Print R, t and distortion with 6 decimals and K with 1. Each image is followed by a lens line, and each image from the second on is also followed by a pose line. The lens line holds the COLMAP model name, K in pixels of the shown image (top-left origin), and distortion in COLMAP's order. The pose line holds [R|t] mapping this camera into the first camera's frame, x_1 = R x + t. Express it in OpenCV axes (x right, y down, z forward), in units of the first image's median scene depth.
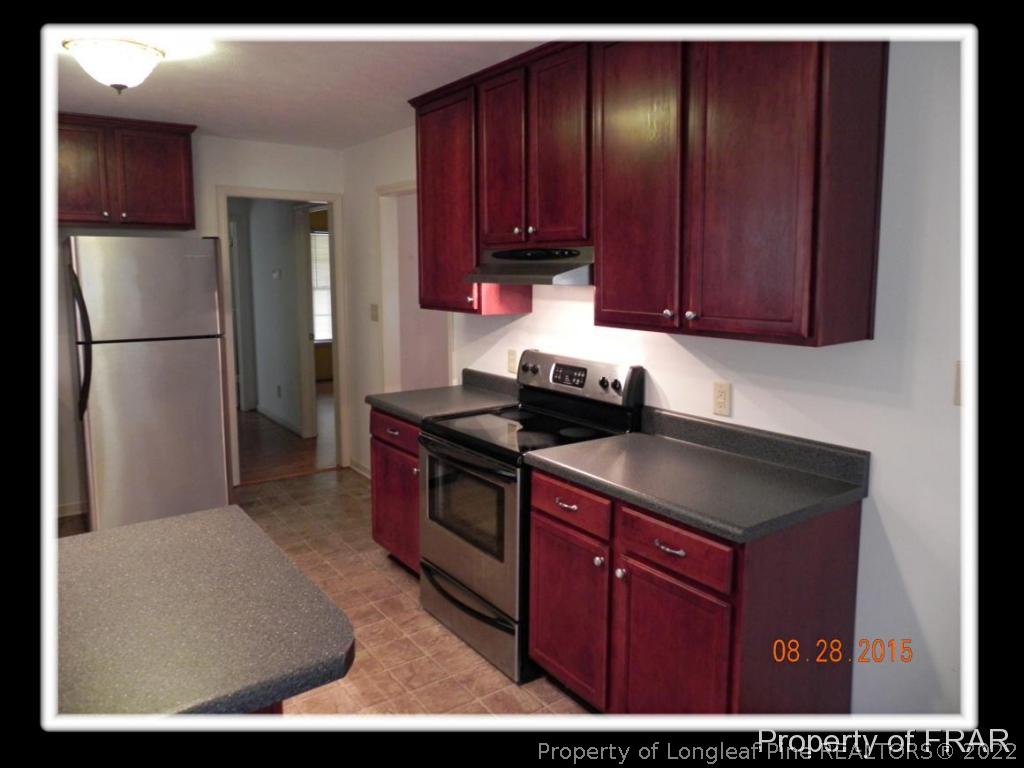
lens RADIAL K [[695.7, 0, 500.6], [0, 695.7, 357.4], [0, 0, 1]] dist [0.002847, -0.019107]
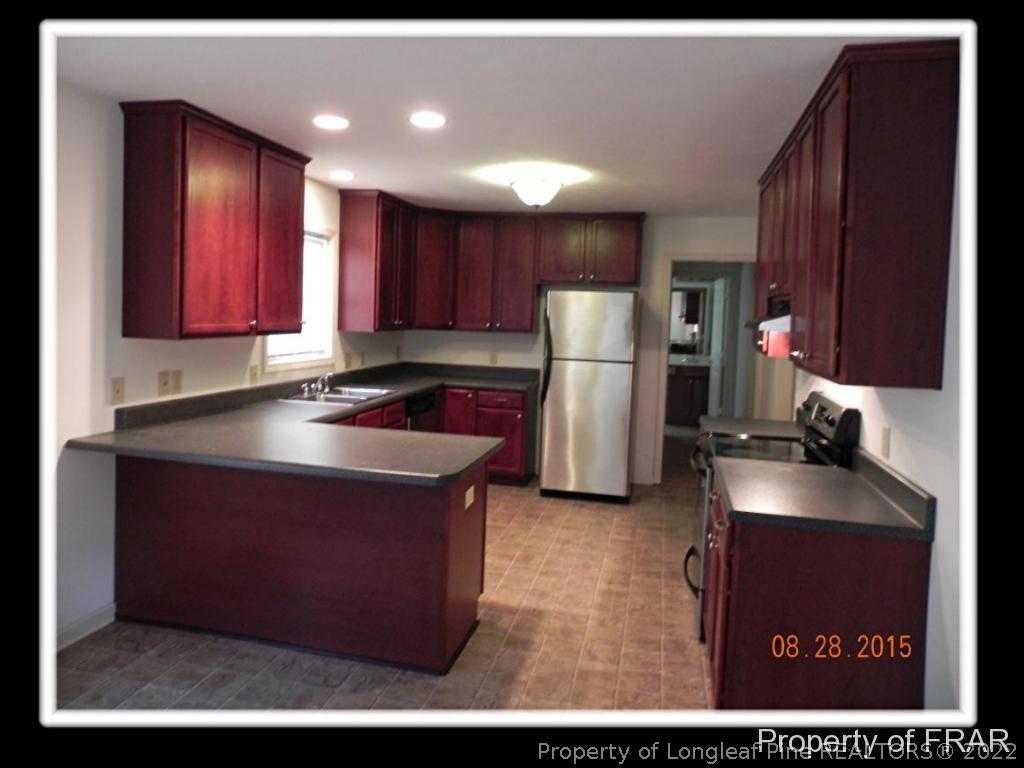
lens RADIAL K [[695.7, 0, 492.5], [0, 695.7, 369.9], [0, 0, 1]] dist [0.002847, -0.019107]
pose [[0.643992, 0.083122, -0.760503, 0.620395], [-0.125565, 0.992083, 0.002106, 0.019980], [0.754657, 0.094137, 0.649331, -0.137936]]
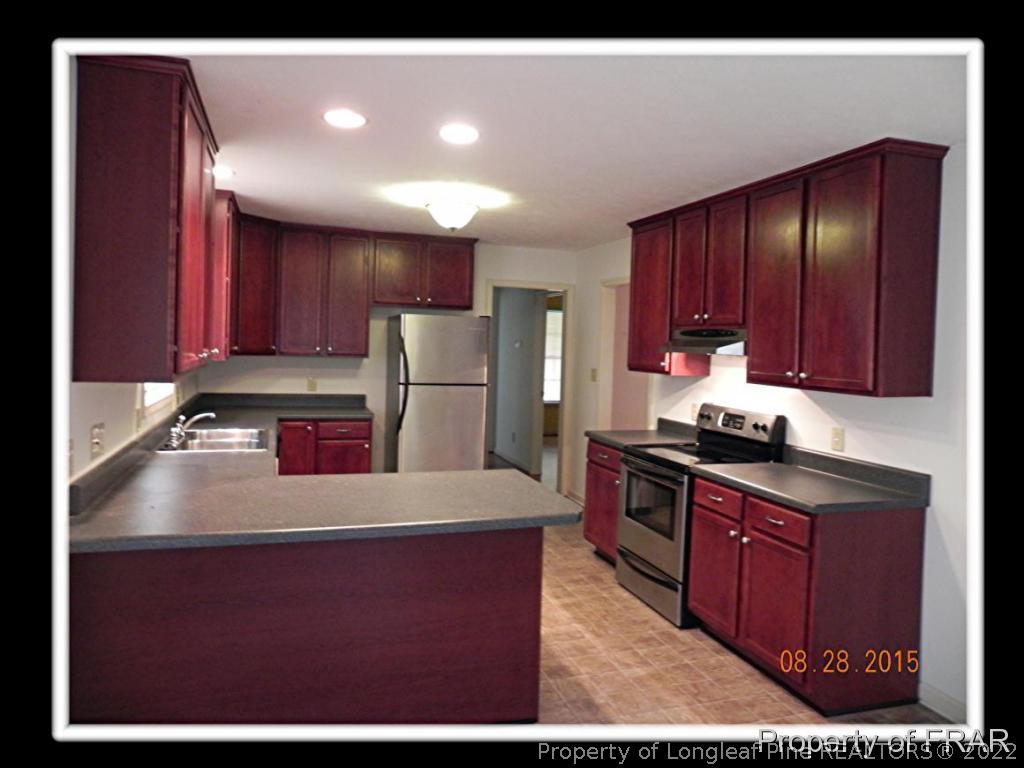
lens RADIAL K [[695.7, 0, 510.1], [0, 695.7, 379.0], [0, 0, 1]] dist [0.002847, -0.019107]
pose [[0.956178, 0.043862, -0.289482, 0.073489], [-0.065889, 0.995589, -0.066788, 0.065184], [0.285276, 0.082935, 0.954851, -0.457492]]
